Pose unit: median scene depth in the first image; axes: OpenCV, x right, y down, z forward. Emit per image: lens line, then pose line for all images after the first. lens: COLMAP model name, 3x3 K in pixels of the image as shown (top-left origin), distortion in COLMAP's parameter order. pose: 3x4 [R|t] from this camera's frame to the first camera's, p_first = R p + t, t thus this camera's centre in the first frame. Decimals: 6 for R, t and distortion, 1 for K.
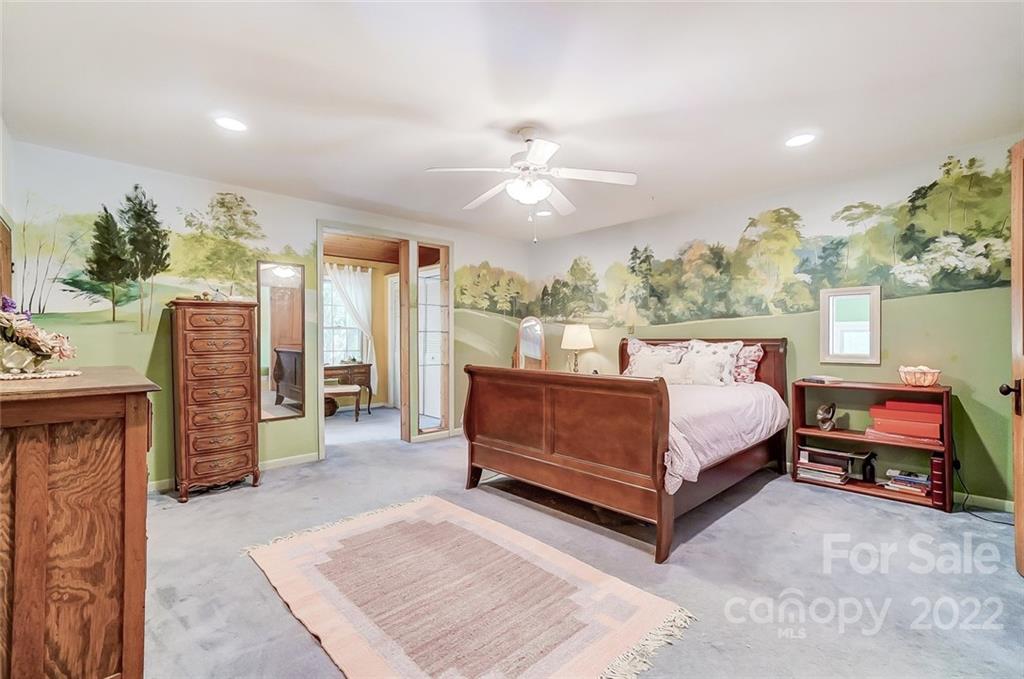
lens RADIAL K [[443.3, 0, 510.7], [0, 443.3, 339.9], [0, 0, 1]] dist [0.000048, 0.000569]
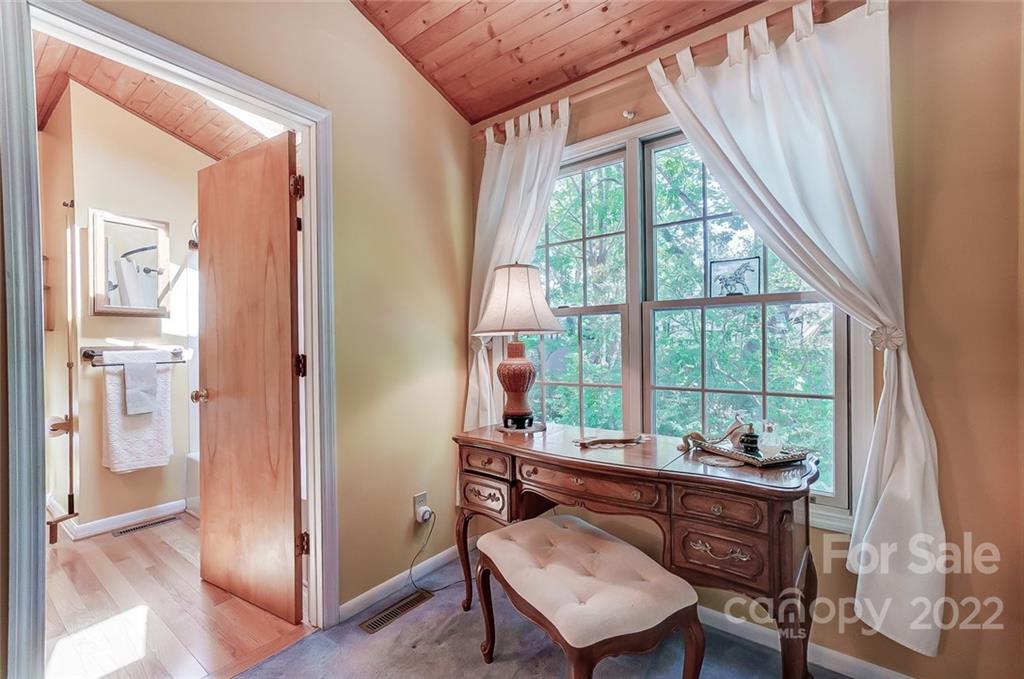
lens RADIAL K [[443.3, 0, 510.7], [0, 443.3, 339.9], [0, 0, 1]] dist [0.000048, 0.000569]
pose [[0.161504, 0.004162, -0.986863, -0.158512], [0.008200, 0.999951, 0.005559, -0.007131], [0.986838, -0.008990, 0.161462, 0.858348]]
